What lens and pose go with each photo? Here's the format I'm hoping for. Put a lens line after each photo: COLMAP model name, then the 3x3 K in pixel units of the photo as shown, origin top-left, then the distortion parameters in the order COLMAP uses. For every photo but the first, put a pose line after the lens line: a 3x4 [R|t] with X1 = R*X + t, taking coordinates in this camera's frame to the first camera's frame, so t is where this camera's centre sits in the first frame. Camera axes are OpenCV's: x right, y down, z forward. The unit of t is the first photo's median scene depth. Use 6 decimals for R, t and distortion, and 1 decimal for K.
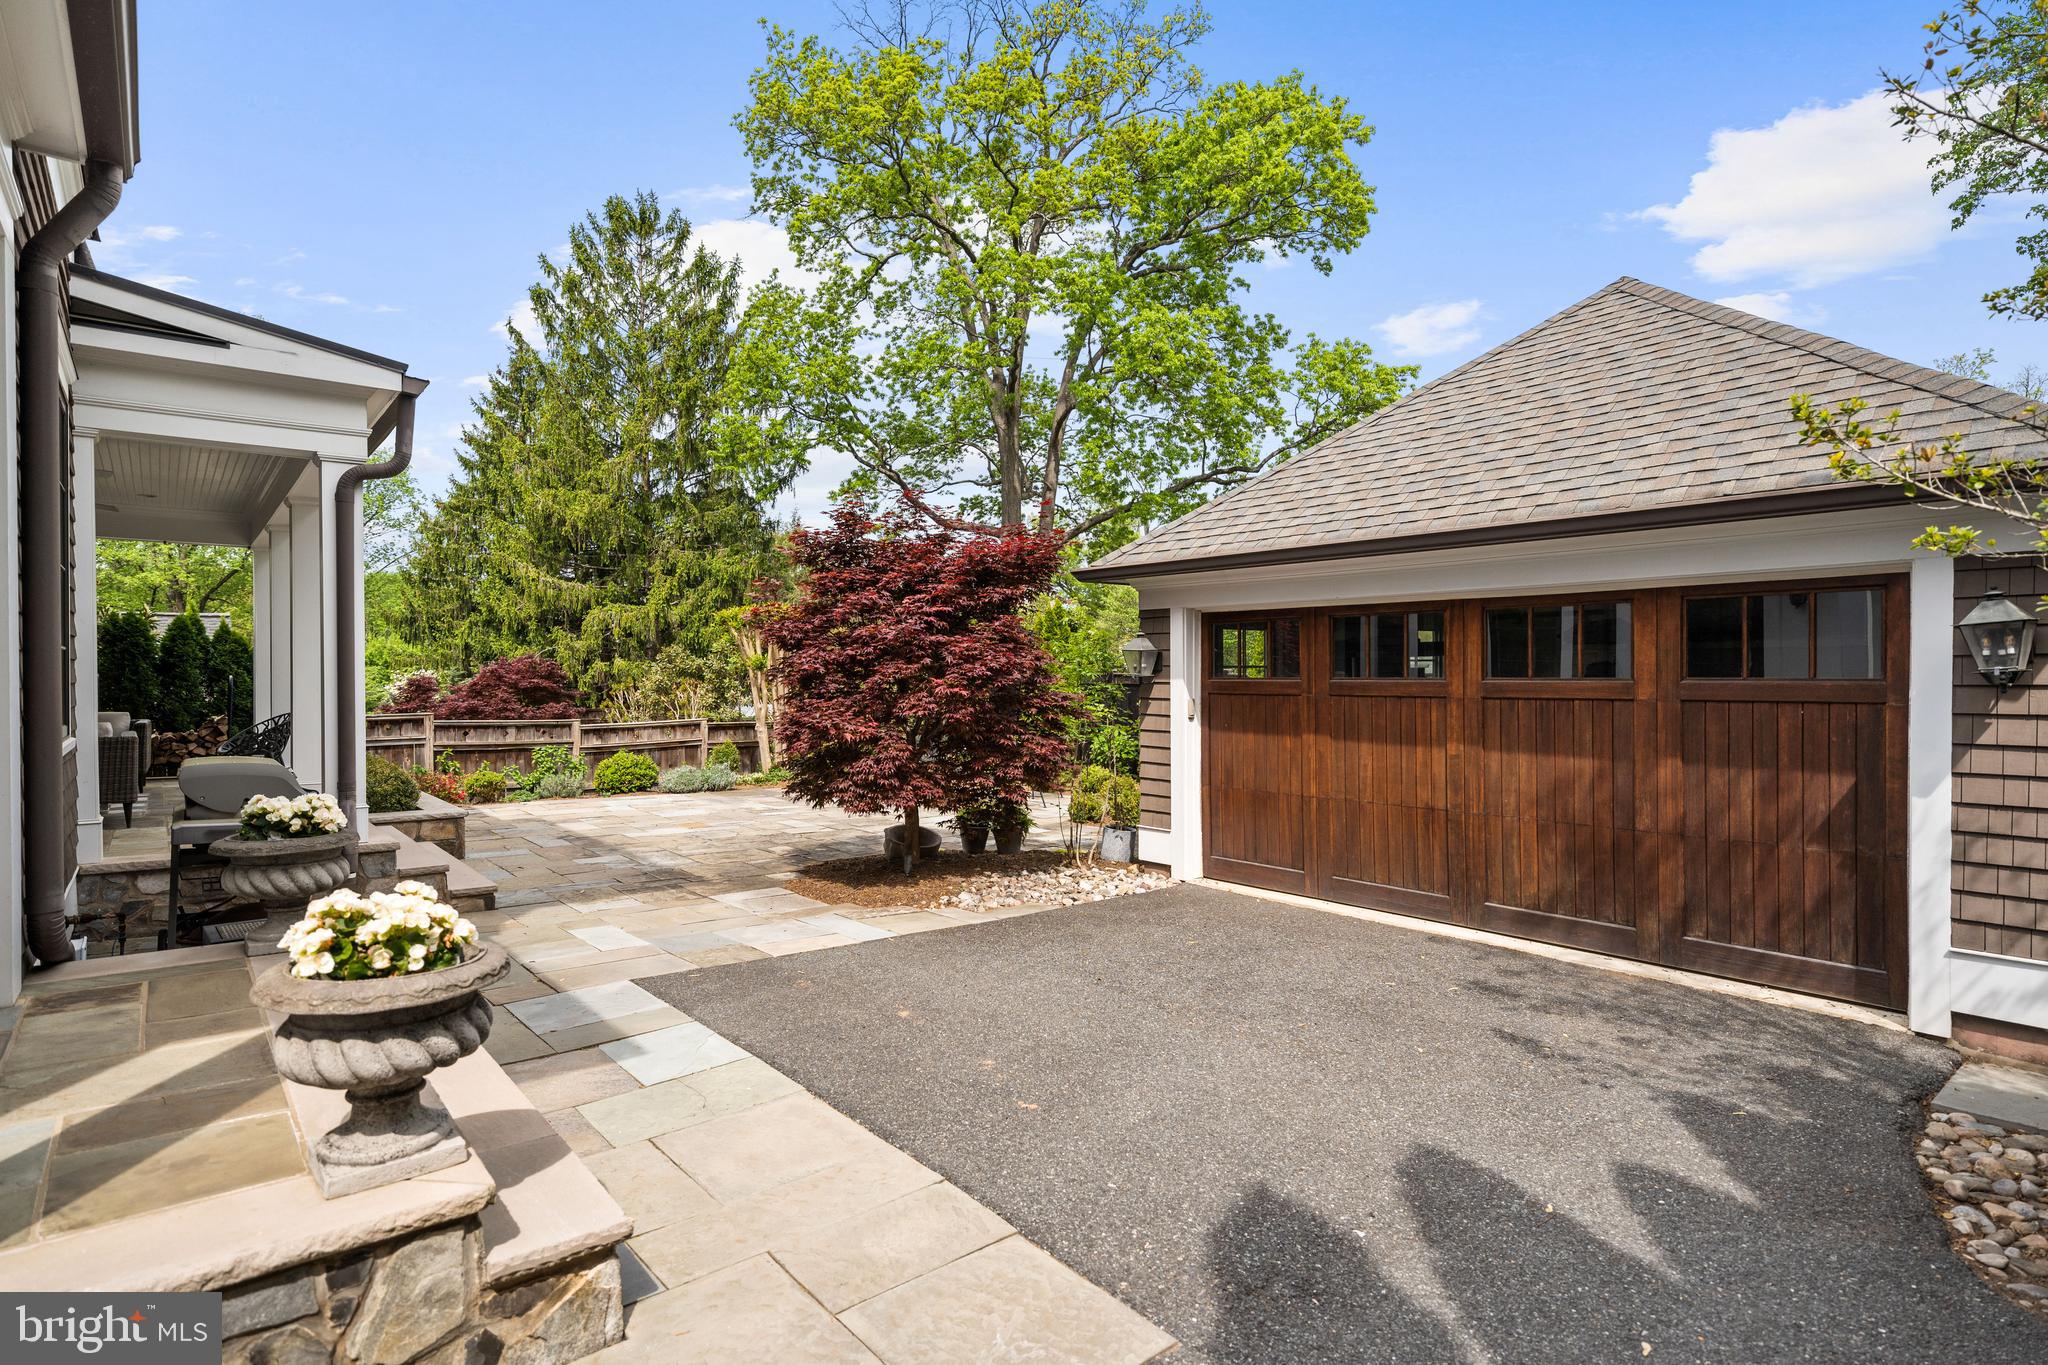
lens RADIAL K [[1034.0, 0, 1024.1], [0, 1034.0, 684.4], [0, 0, 1]] dist [0.002016, 0.000119]
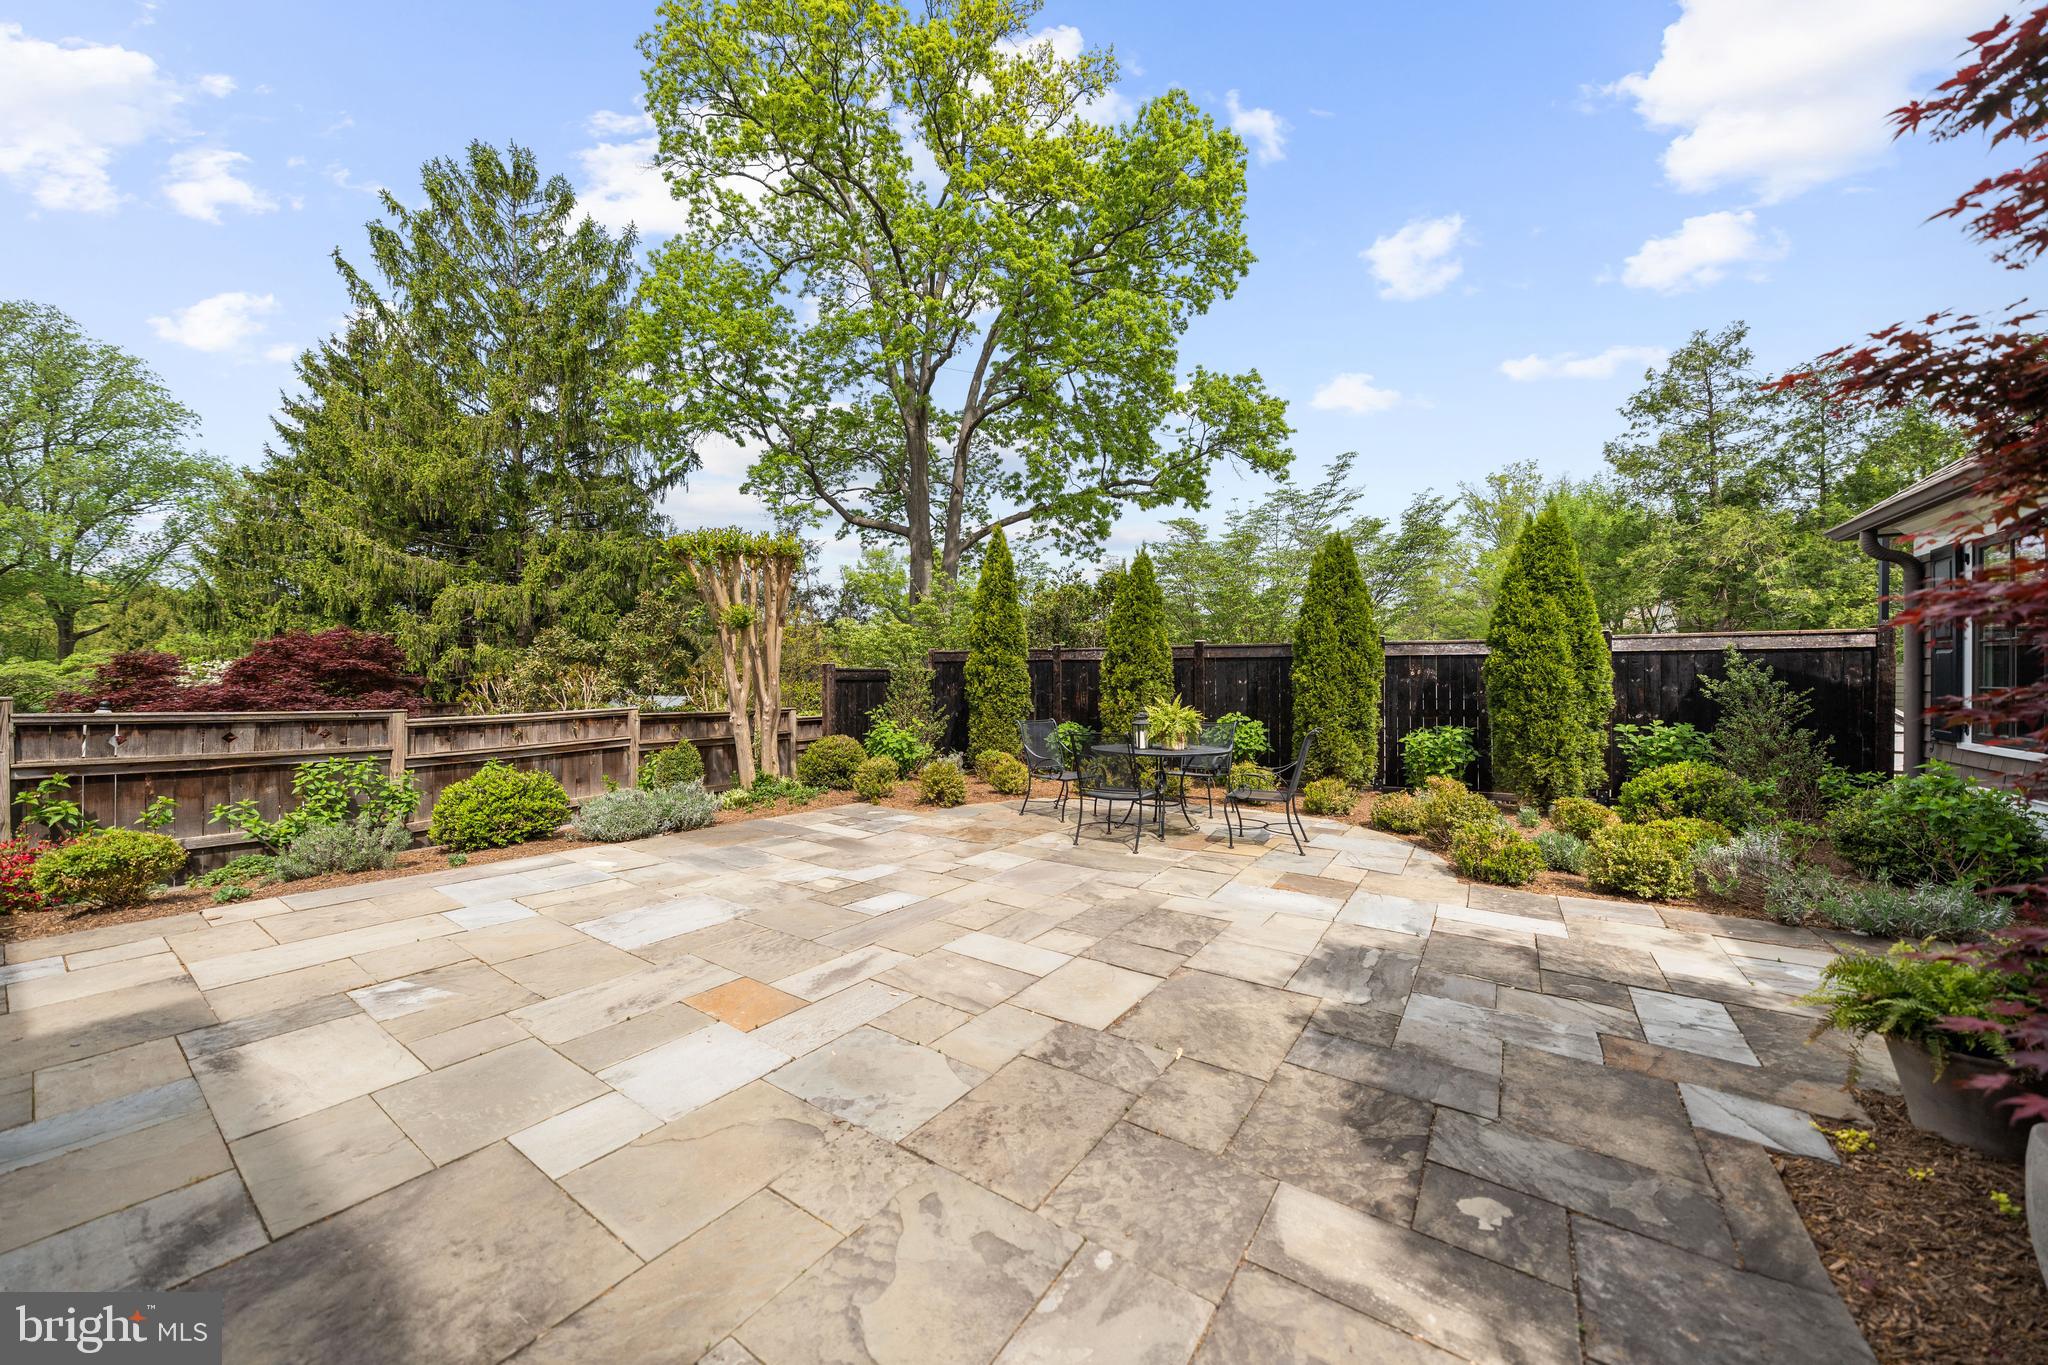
lens RADIAL K [[717.5, 0, 1024.2], [0, 717.5, 676.3], [0, 0, 1]] dist [-0.000871, -0.000146]
pose [[0.962182, 0.001224, 0.272405, -0.116288], [0.003017, 0.999881, -0.015151, 0.012519], [-0.272391, 0.015400, 0.962063, 0.292425]]
